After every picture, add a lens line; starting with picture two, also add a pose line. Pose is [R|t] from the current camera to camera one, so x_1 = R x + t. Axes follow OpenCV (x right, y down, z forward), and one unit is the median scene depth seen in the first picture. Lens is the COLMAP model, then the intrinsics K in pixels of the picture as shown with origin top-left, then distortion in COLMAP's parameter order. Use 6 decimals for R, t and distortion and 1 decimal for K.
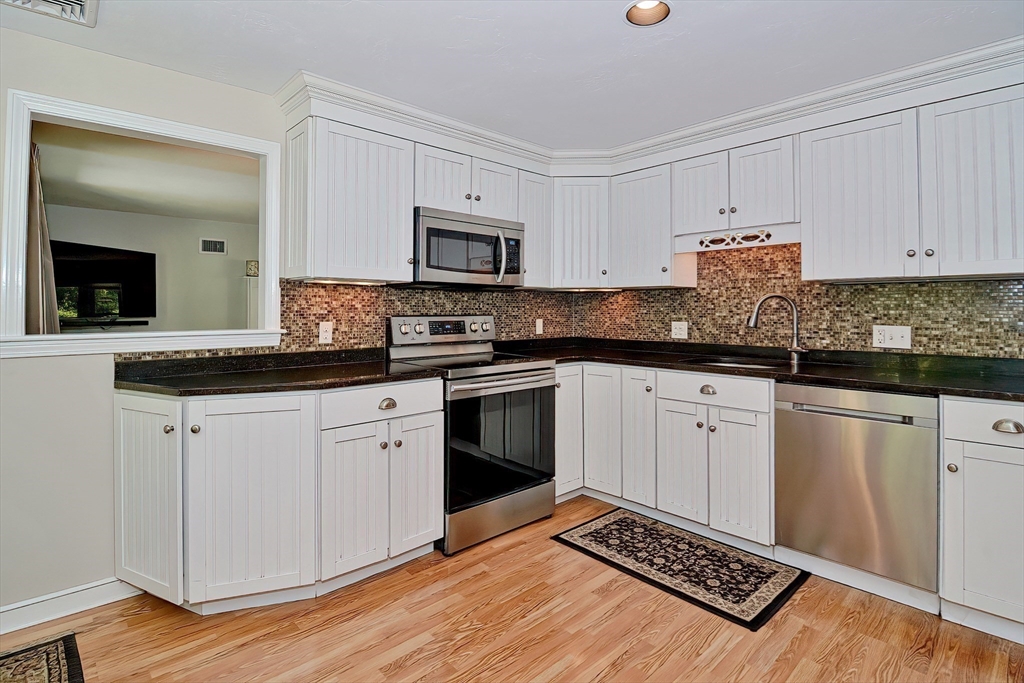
lens RADIAL K [[495.3, 0, 510.3], [0, 495.3, 302.4], [0, 0, 1]] dist [-0.021803, -0.004233]
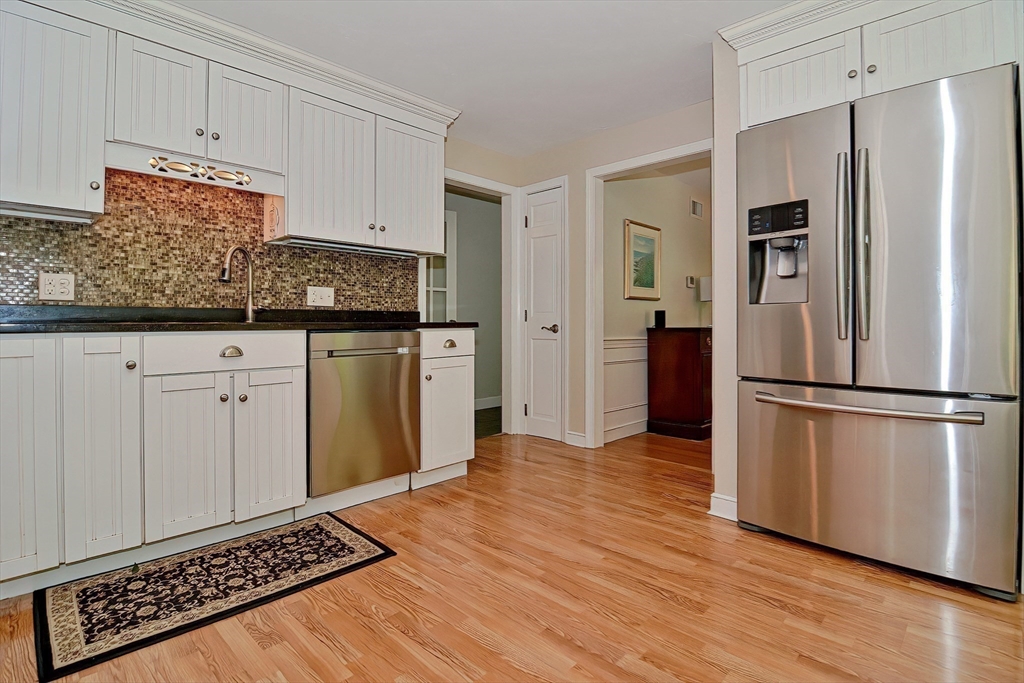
lens RADIAL K [[495.3, 0, 513.3], [0, 495.3, 323.2], [0, 0, 1]] dist [-0.021803, -0.004233]
pose [[-0.059598, 0.001244, 0.998222, -0.412112], [-0.013229, 0.999910, -0.002035, 0.126287], [-0.998135, -0.013327, -0.059576, 0.587391]]
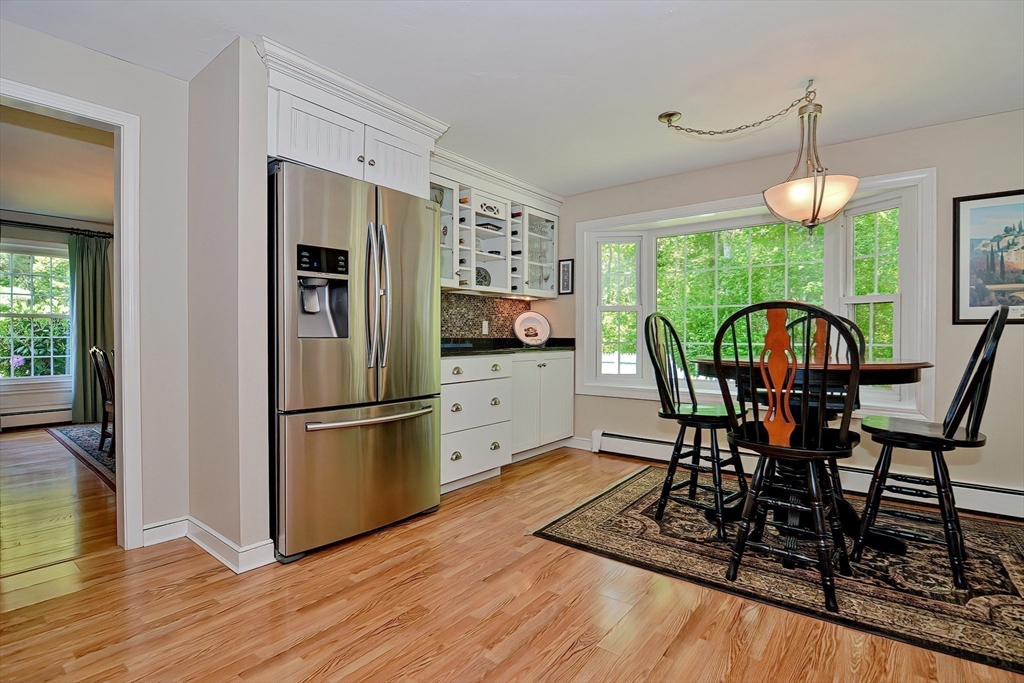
lens RADIAL K [[495.3, 0, 514.3], [0, 495.3, 336.7], [0, 0, 1]] dist [-0.021803, -0.004233]
pose [[-0.983595, -0.005545, -0.180306, 0.161428], [-0.003465, 0.999924, -0.011847, 0.095043], [0.180358, -0.011028, -0.983539, 1.019772]]
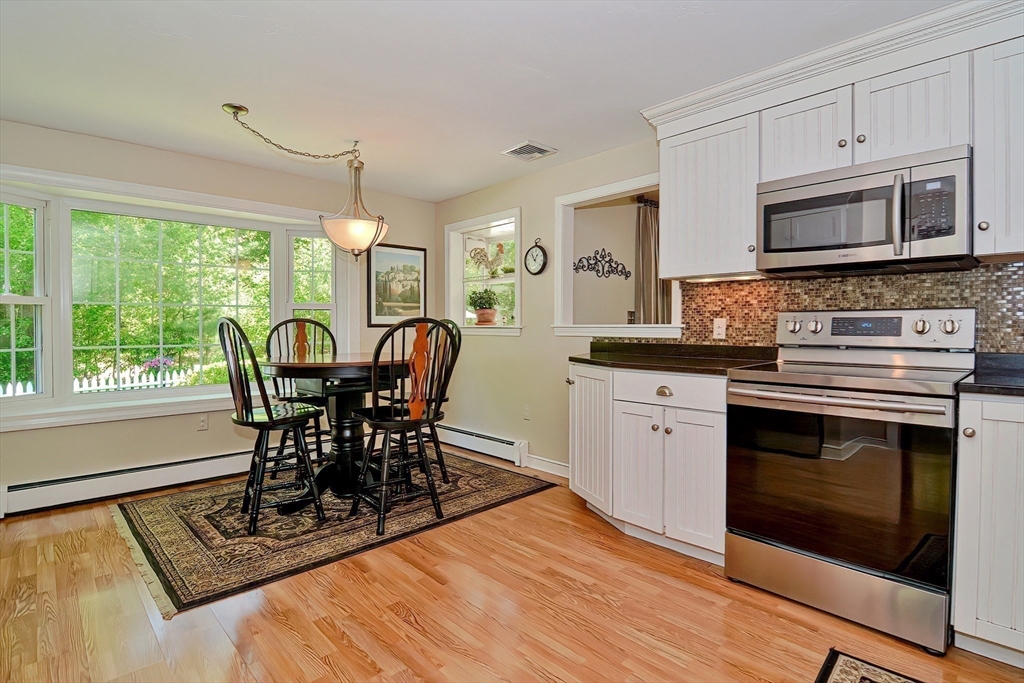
lens RADIAL K [[495.3, 0, 525.7], [0, 495.3, 334.6], [0, 0, 1]] dist [-0.021803, -0.004233]
pose [[0.033990, 0.017340, -0.999272, 0.688029], [0.014755, 0.999732, 0.017850, 0.051132], [0.999313, -0.015351, 0.033725, 0.569503]]
